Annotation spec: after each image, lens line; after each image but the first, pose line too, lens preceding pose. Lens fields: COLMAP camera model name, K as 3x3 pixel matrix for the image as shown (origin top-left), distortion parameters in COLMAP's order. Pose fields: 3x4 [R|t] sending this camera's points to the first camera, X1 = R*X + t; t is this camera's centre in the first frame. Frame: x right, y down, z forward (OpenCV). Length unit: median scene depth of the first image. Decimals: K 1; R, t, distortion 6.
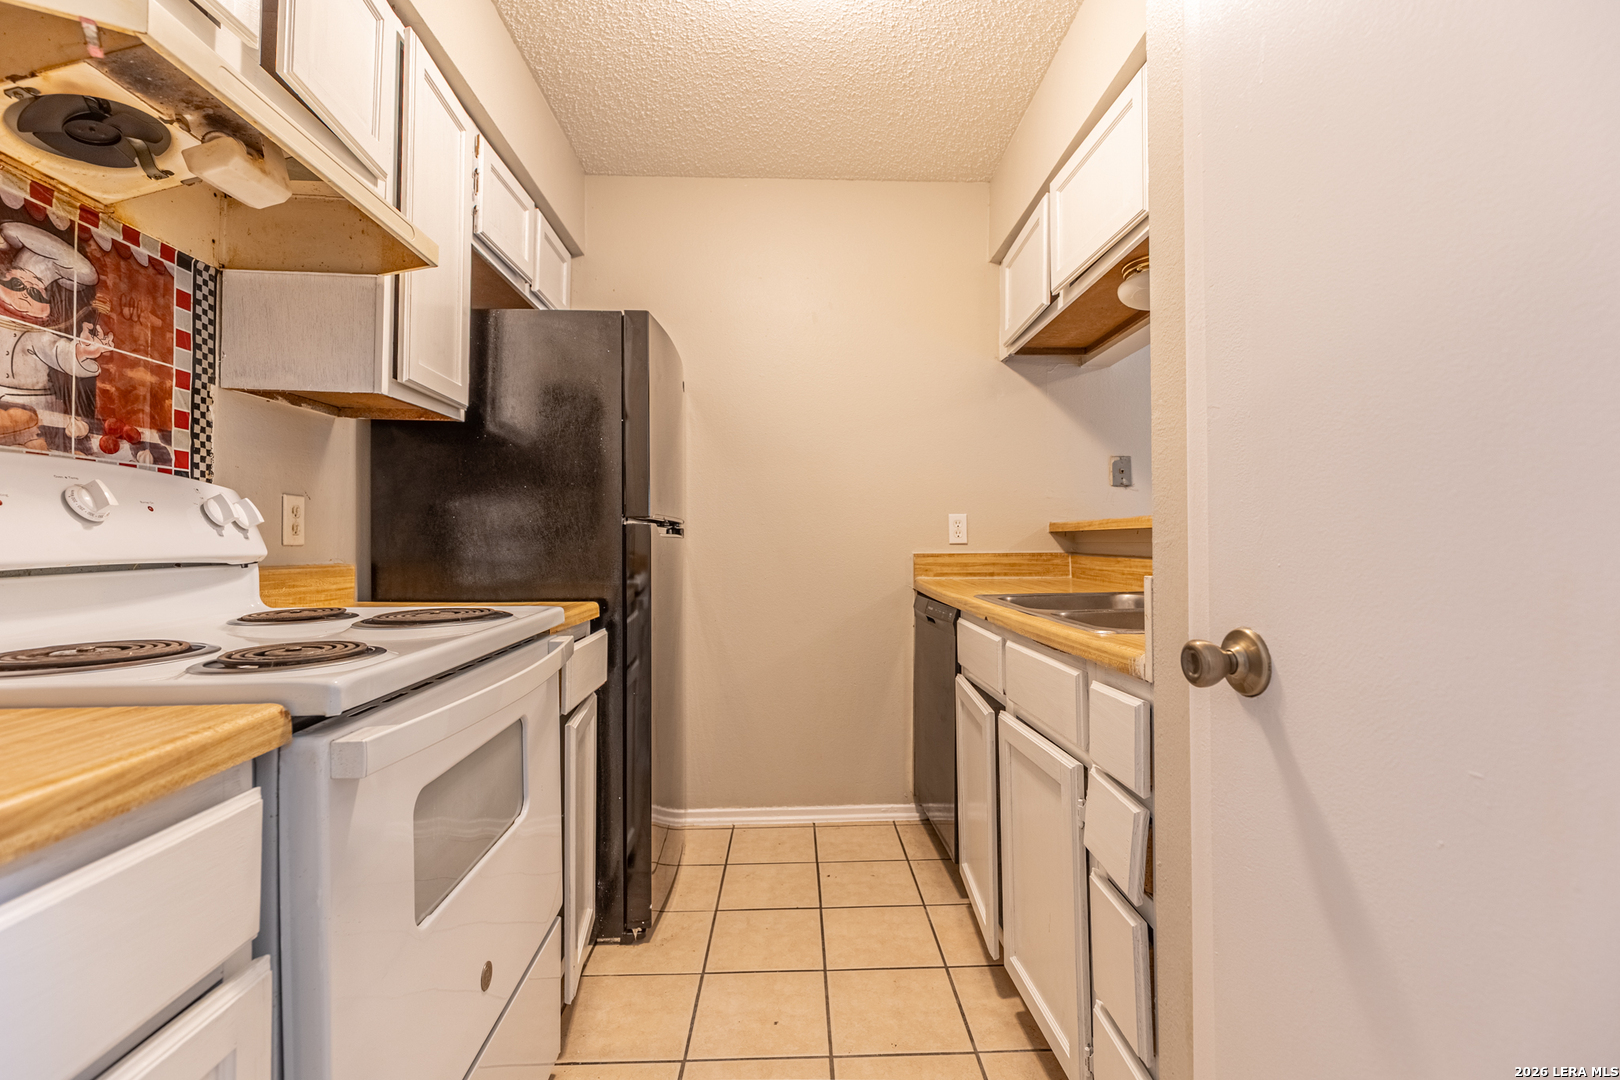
lens RADIAL K [[730.6, 0, 809.8], [0, 730.6, 535.7], [0, 0, 1]] dist [0.005187, -0.002116]
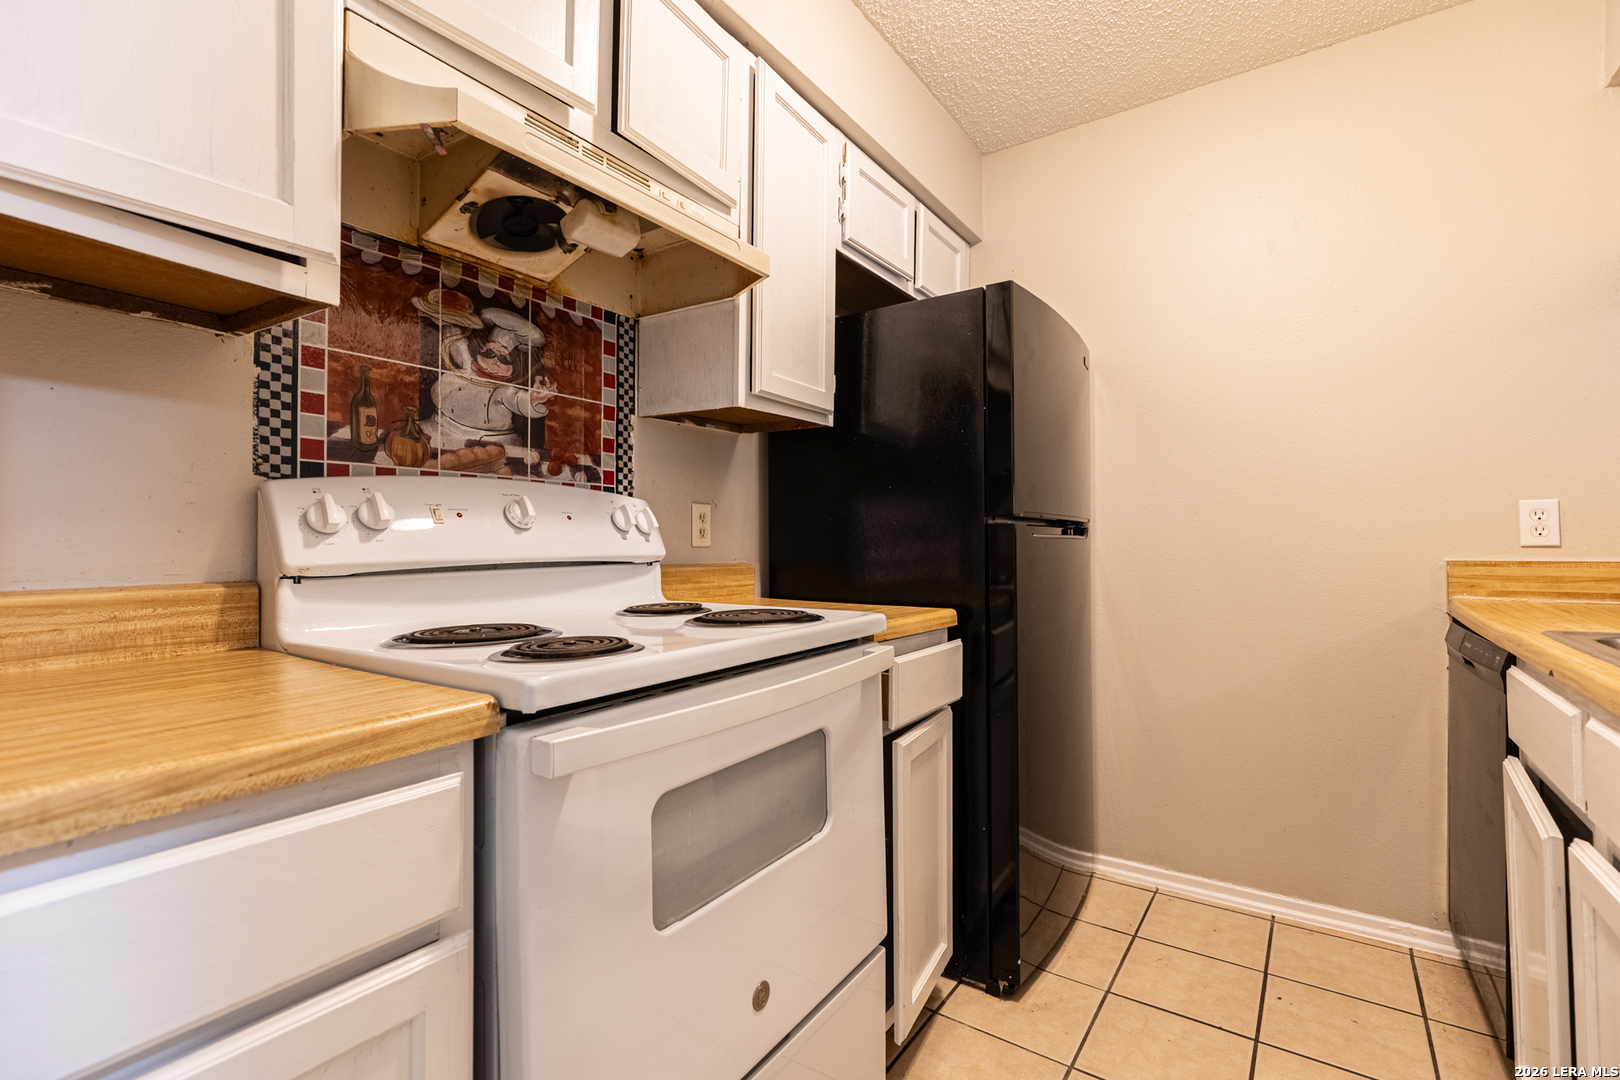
lens RADIAL K [[730.6, 0, 802.0], [0, 730.6, 535.5], [0, 0, 1]] dist [0.005187, -0.002116]
pose [[0.800615, -0.006349, -0.599145, 0.105088], [0.005637, 0.999979, -0.003064, -0.000215], [0.599152, -0.000925, 0.800635, 0.151640]]
